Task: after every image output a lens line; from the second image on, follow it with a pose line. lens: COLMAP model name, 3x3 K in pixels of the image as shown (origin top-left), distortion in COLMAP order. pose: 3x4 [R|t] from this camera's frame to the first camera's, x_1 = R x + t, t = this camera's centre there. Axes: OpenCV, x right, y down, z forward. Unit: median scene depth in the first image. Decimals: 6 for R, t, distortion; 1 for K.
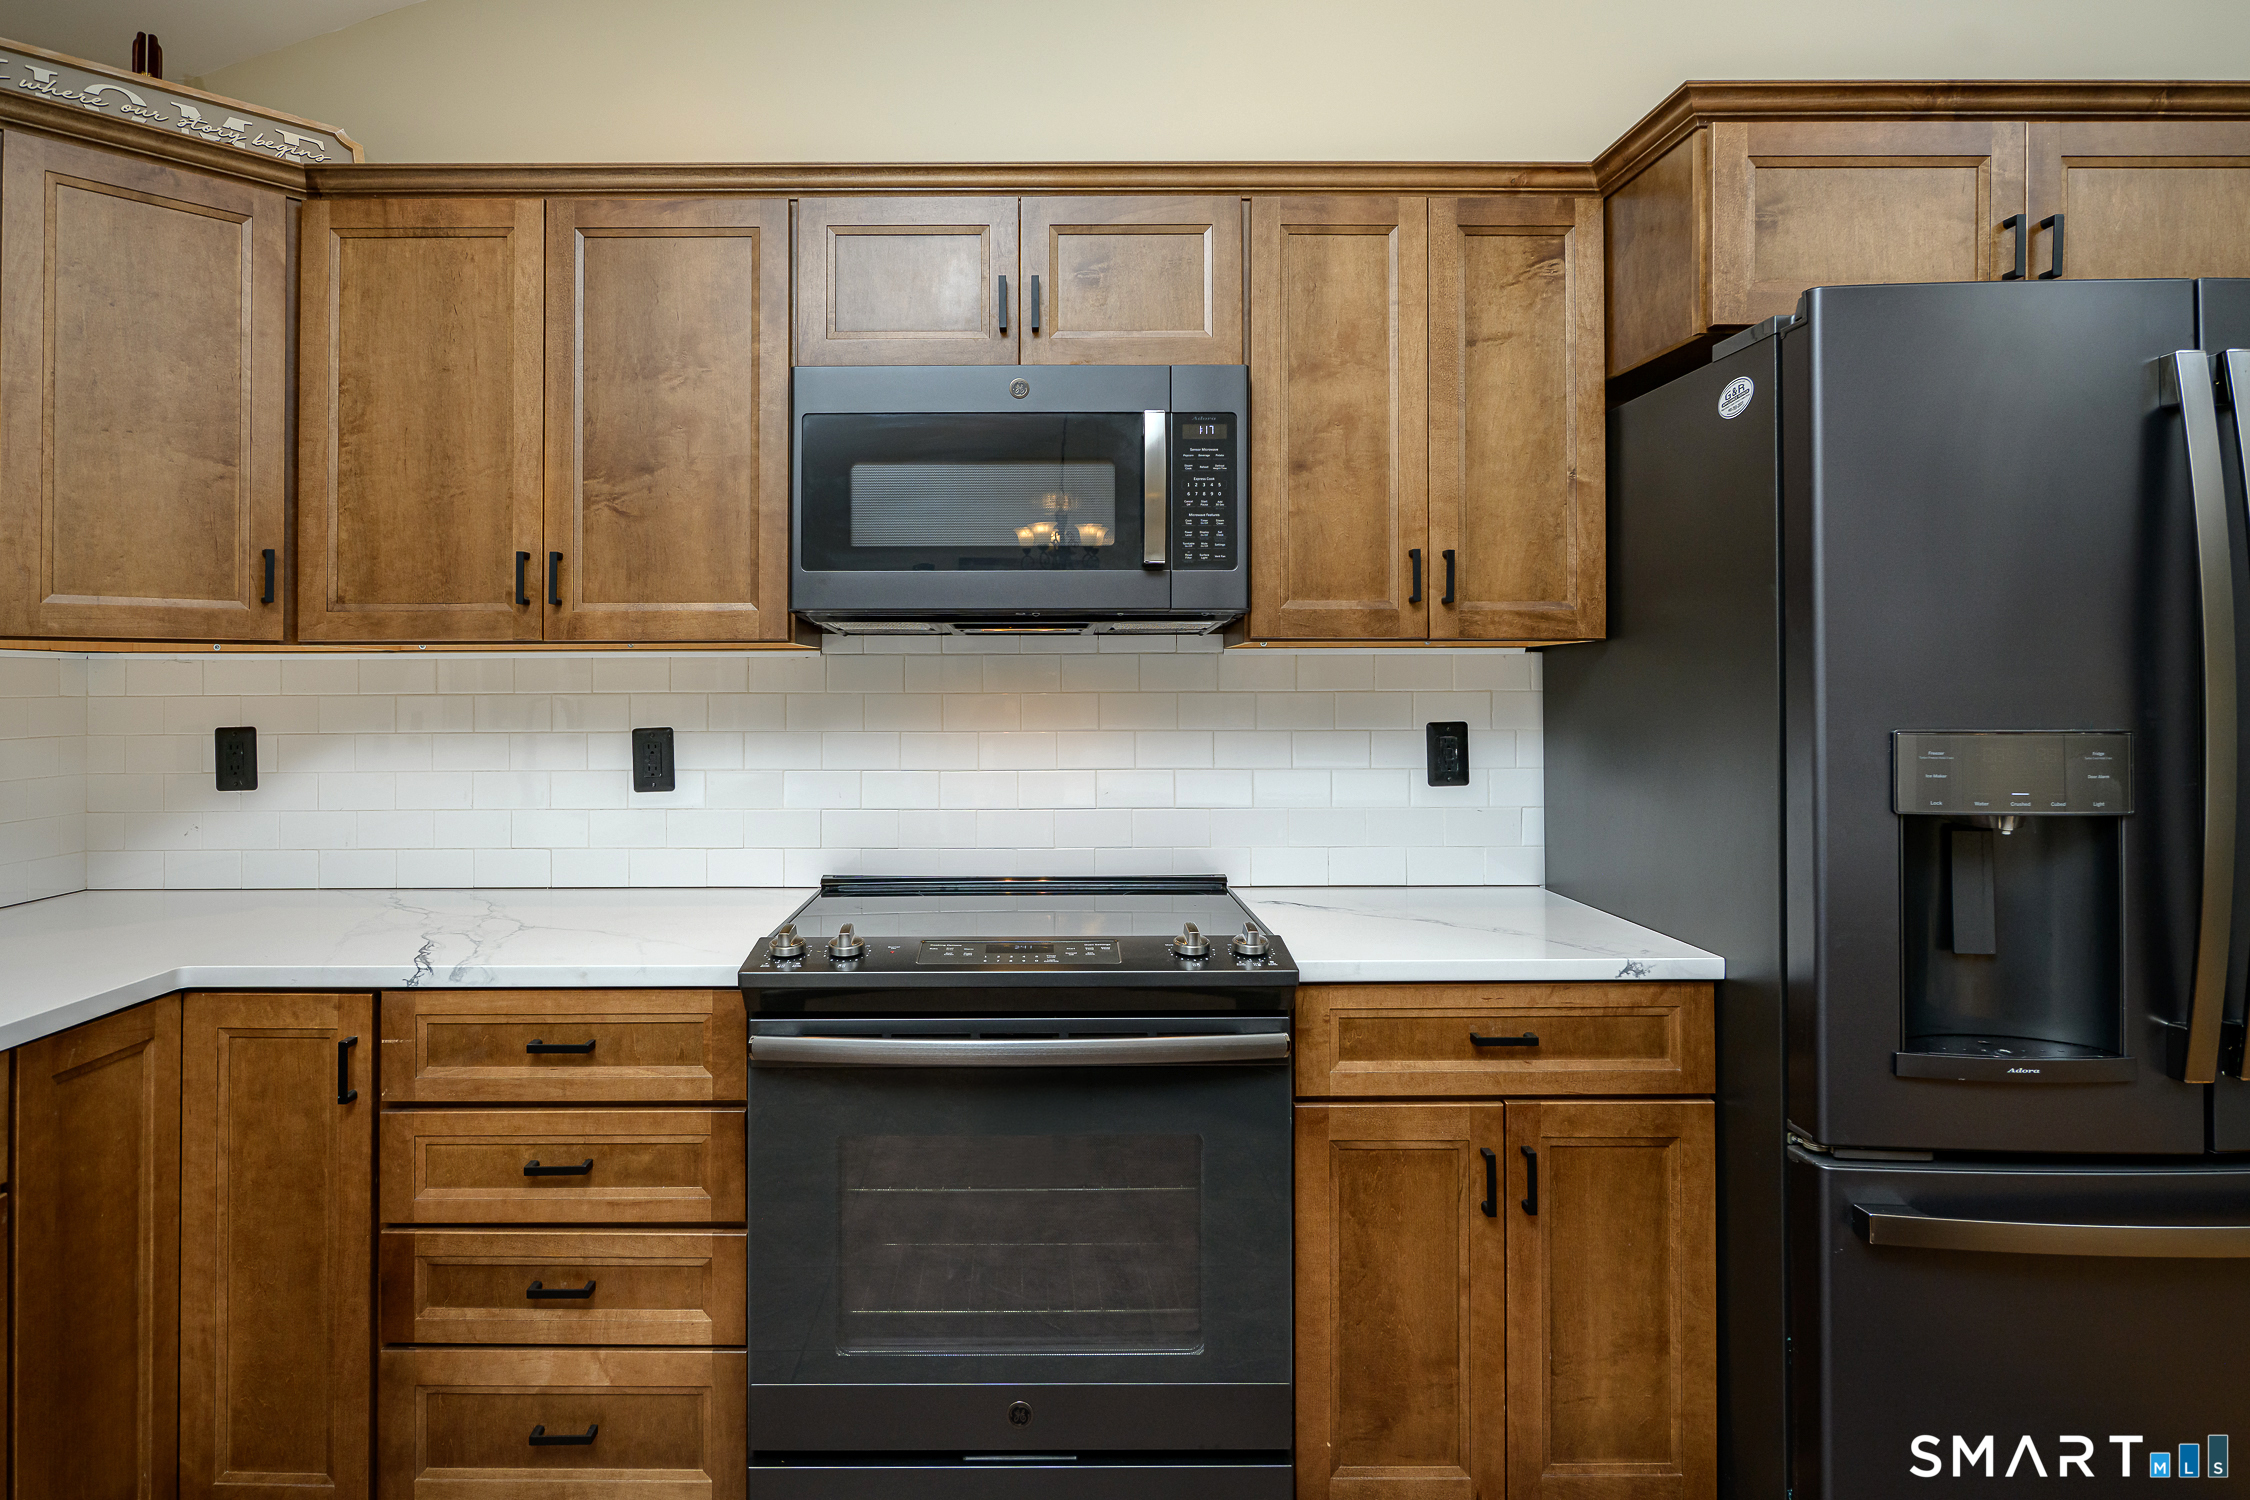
lens RADIAL K [[1224.7, 0, 1043.9], [0, 1224.7, 664.6], [0, 0, 1]] dist [-0.002328, -0.000364]
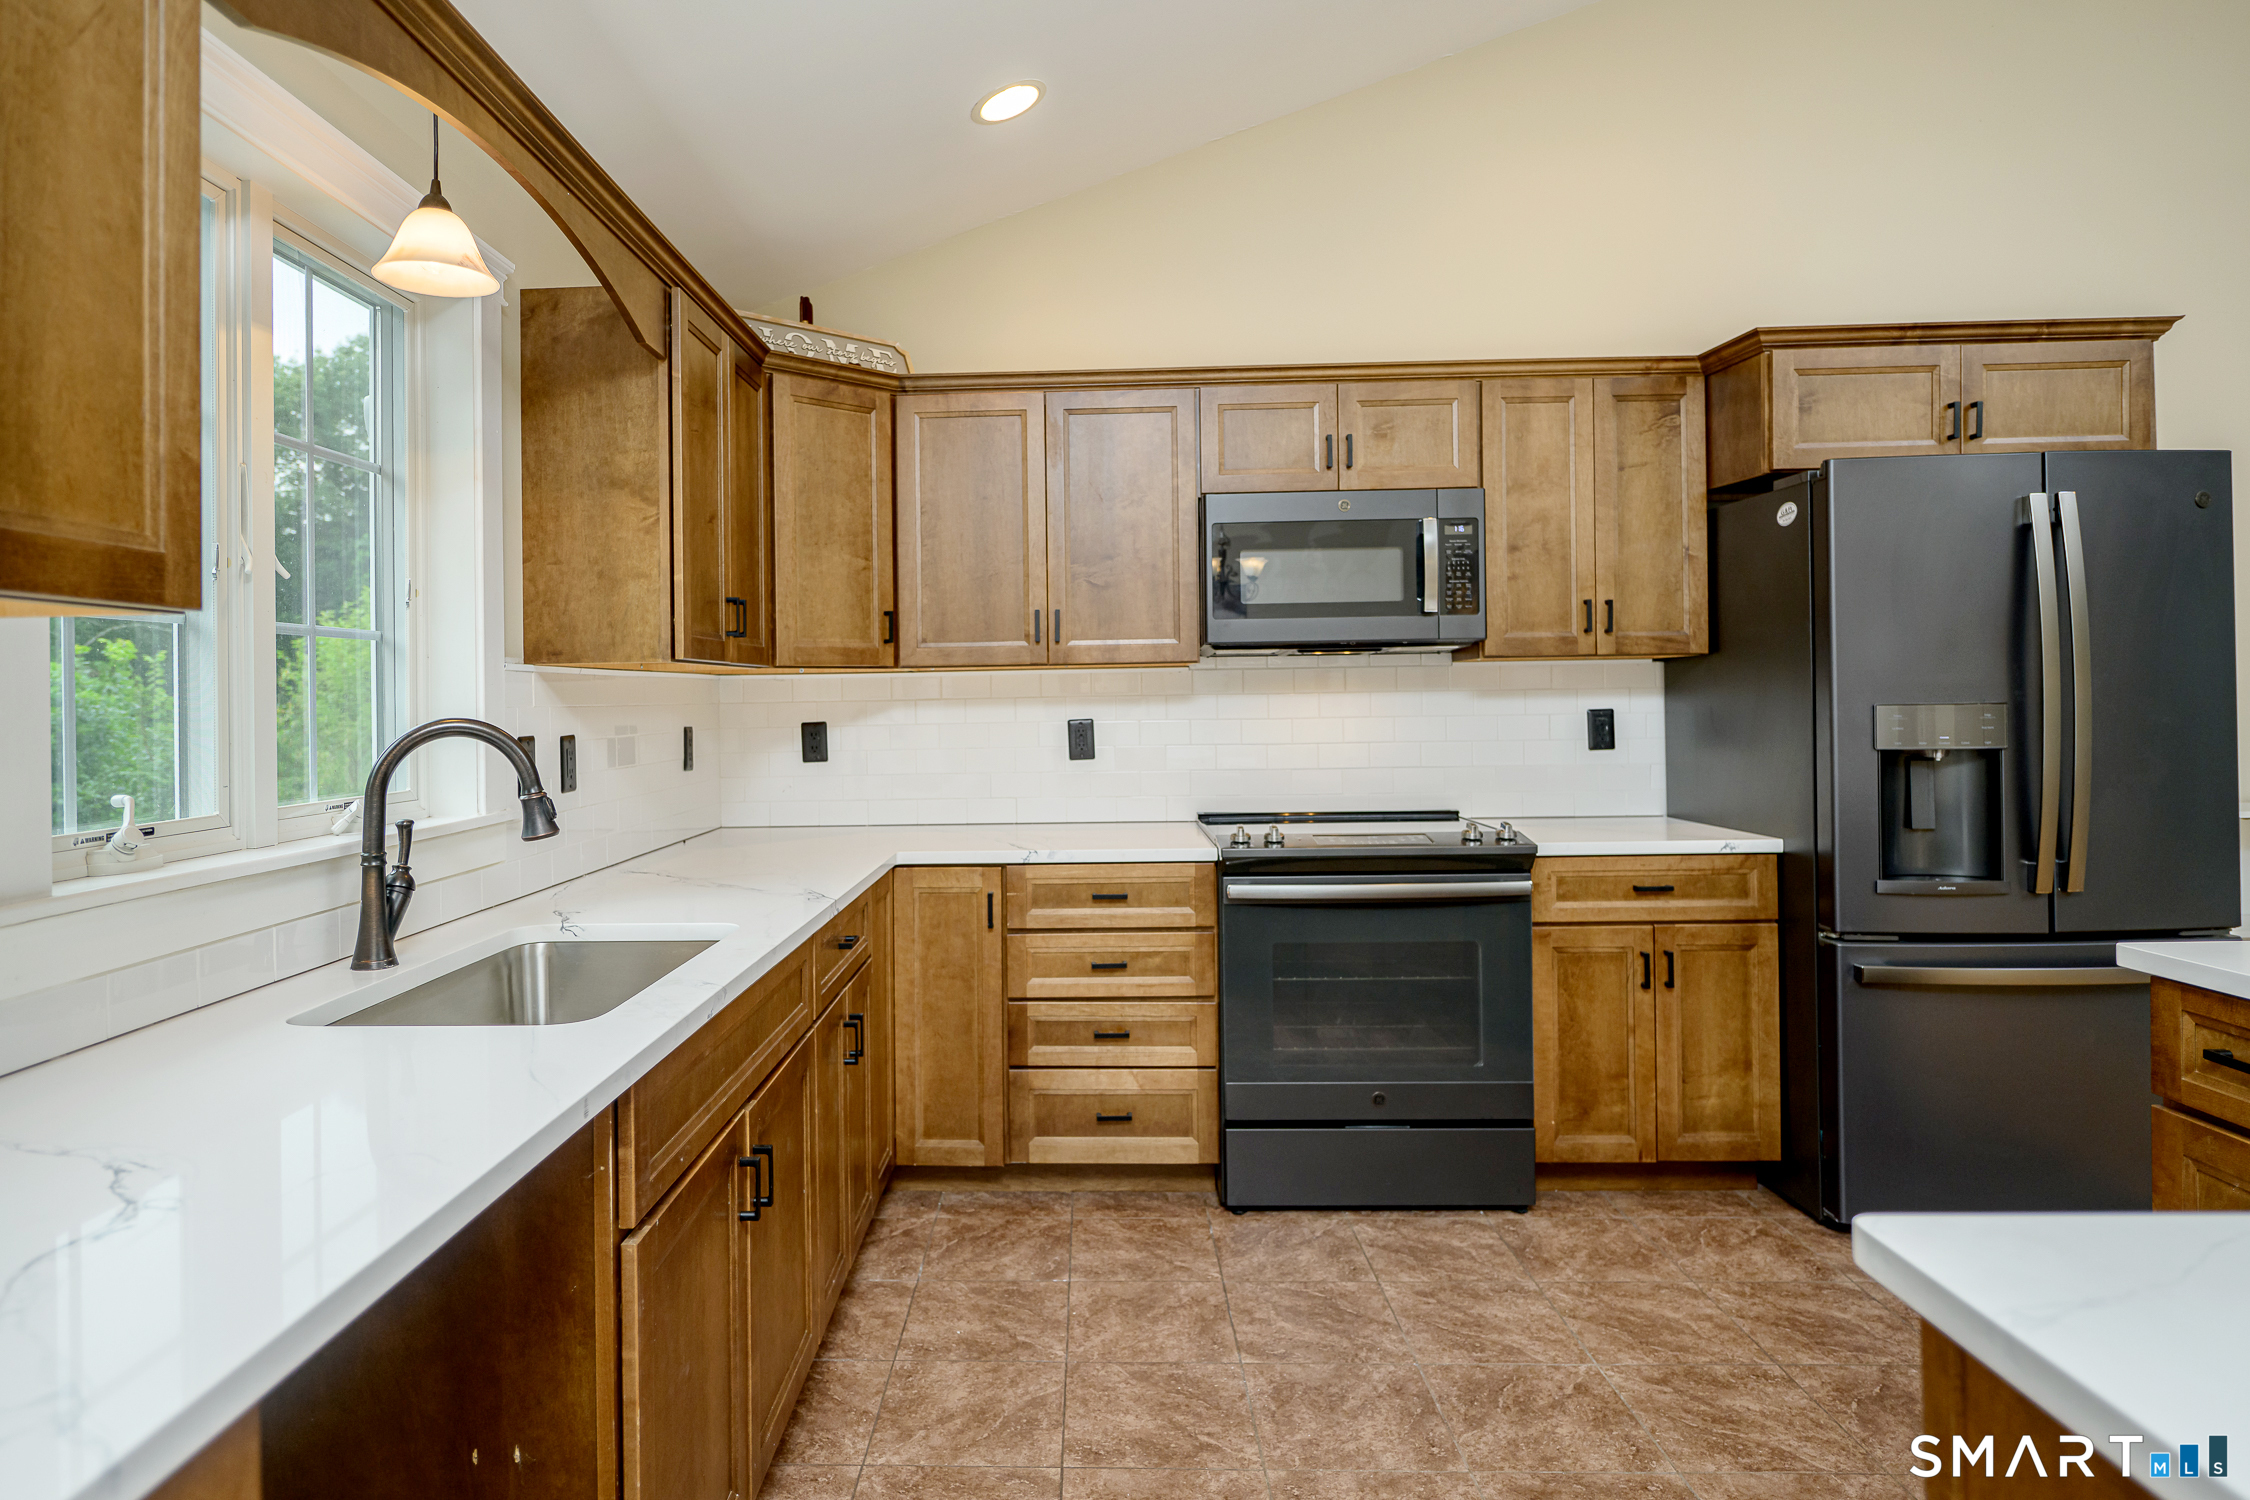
lens RADIAL K [[1252.3, 0, 1064.8], [0, 1252.3, 690.1], [0, 0, 1]] dist [0.000959, -0.000525]
pose [[0.999598, -0.013629, -0.024878, -0.397760], [0.013936, 0.999829, 0.012177, -0.005229], [0.024707, -0.012518, 0.999616, -0.766483]]
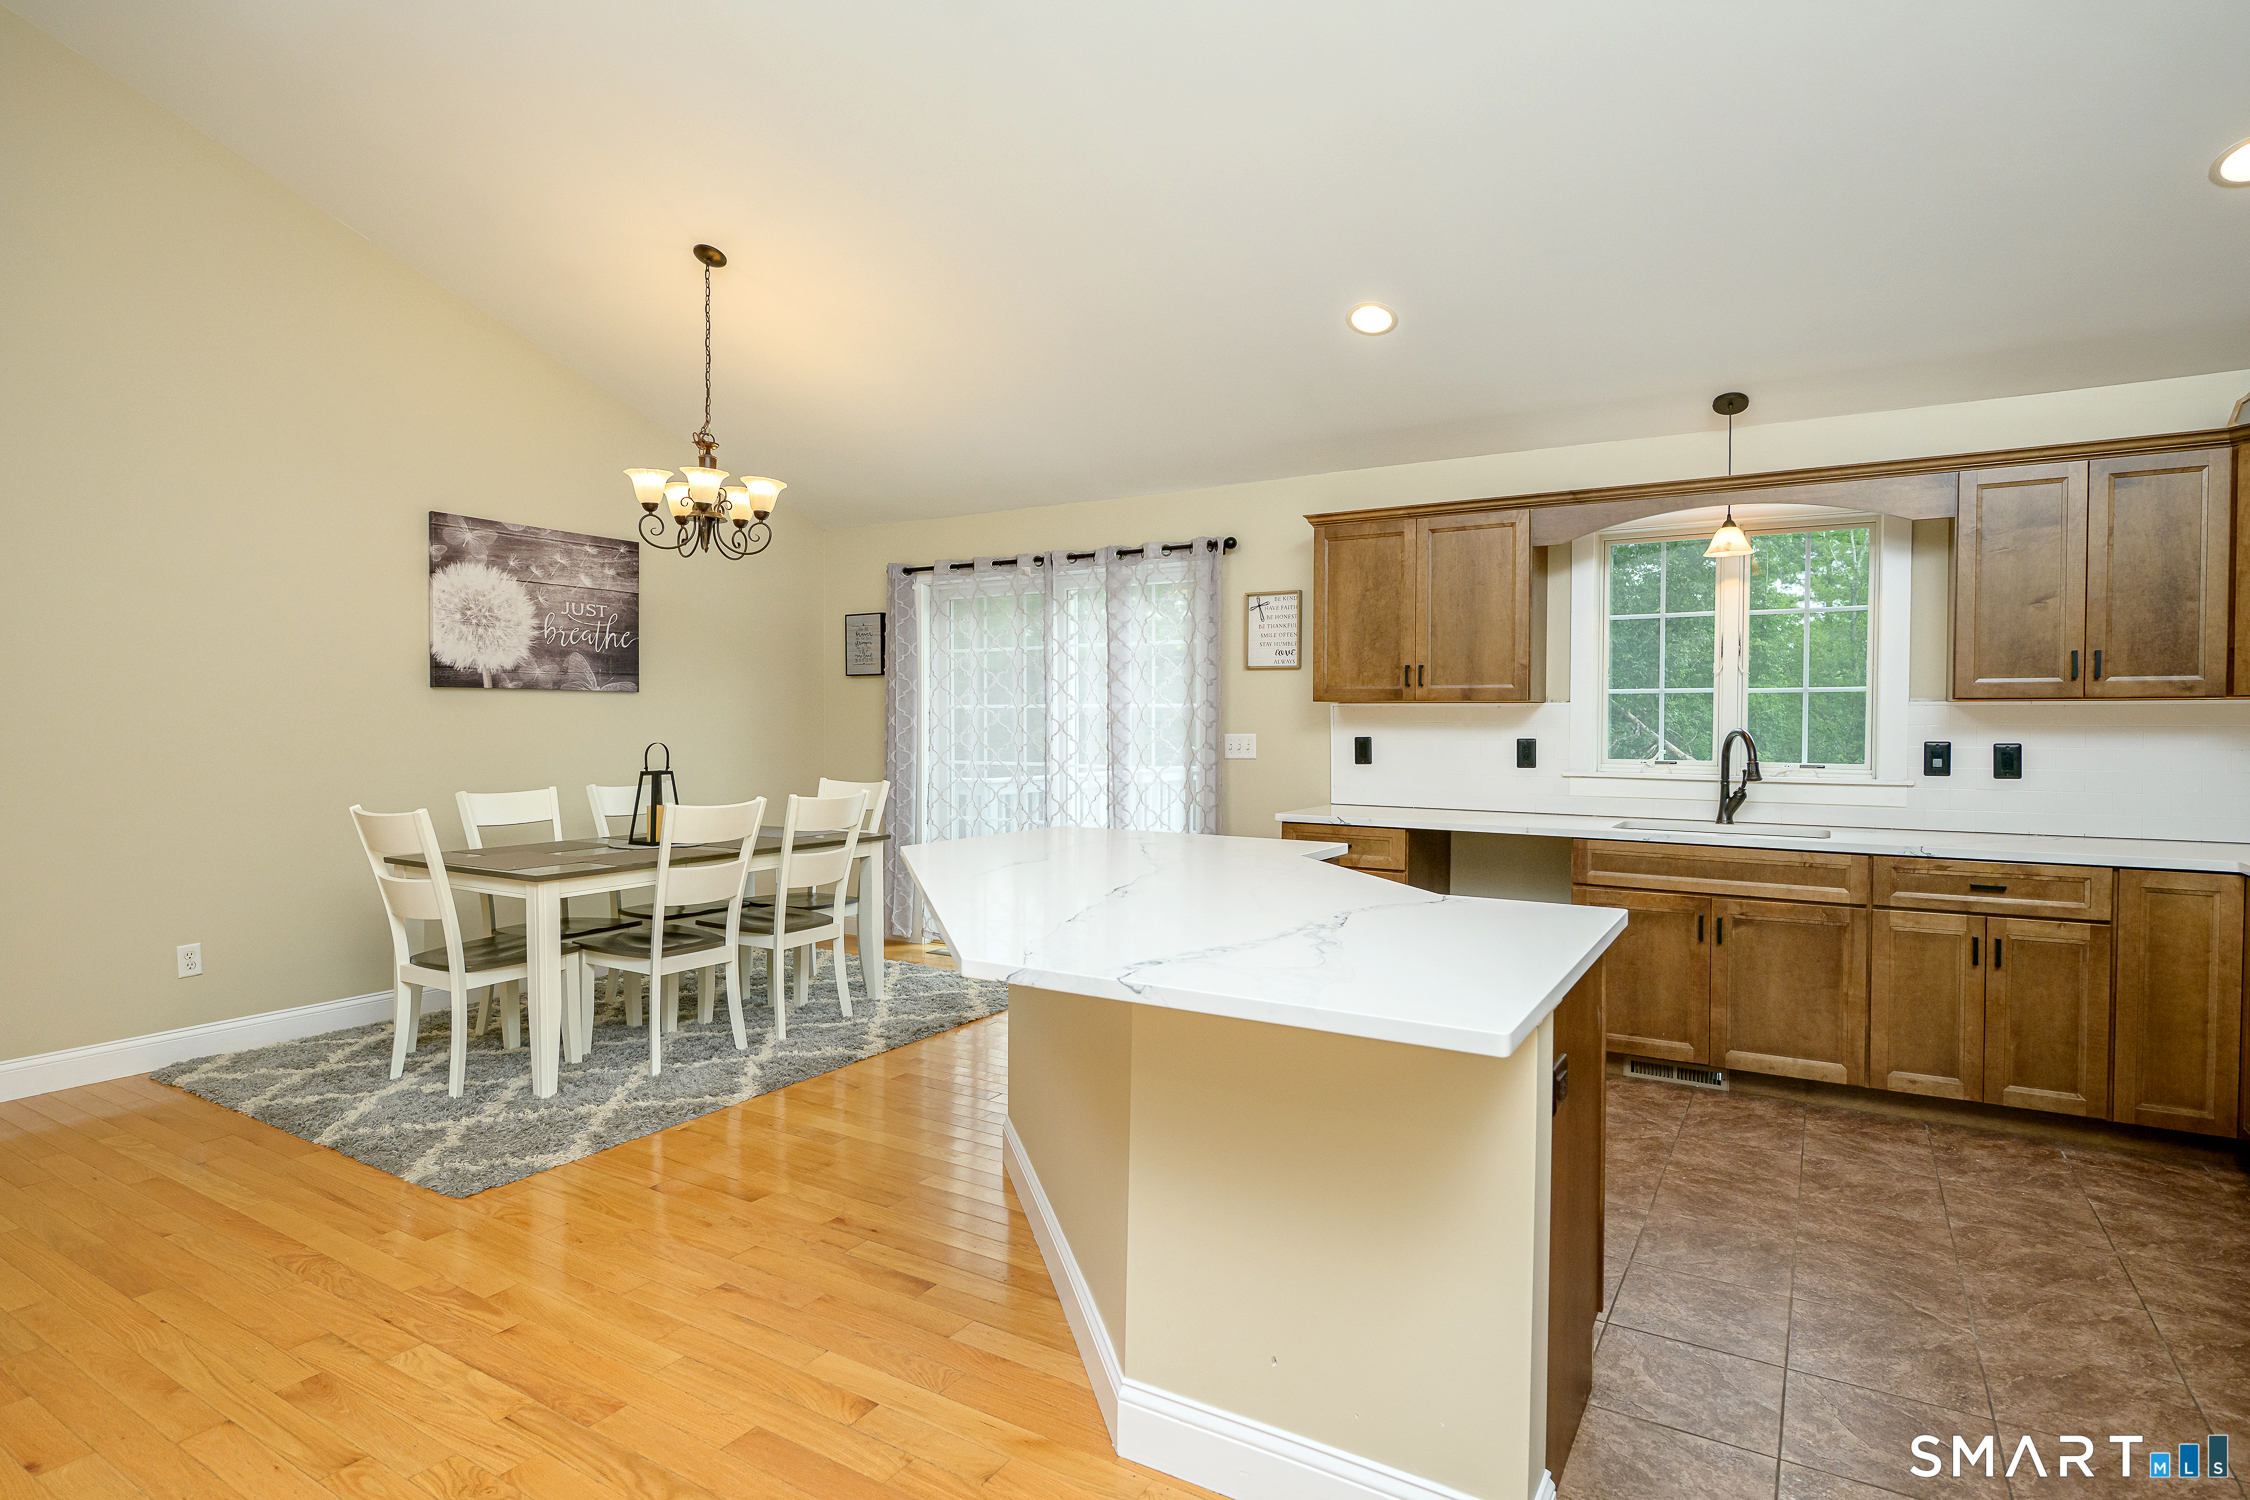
lens RADIAL K [[1199.4, 0, 1113.6], [0, 1199.4, 748.9], [0, 0, 1]] dist [-0.001898, -0.001197]
pose [[-0.514036, 0.022919, -0.857462, 1.812505], [0.014962, 0.999730, 0.017752, 0.002121], [0.857638, -0.003704, -0.514241, 0.414815]]
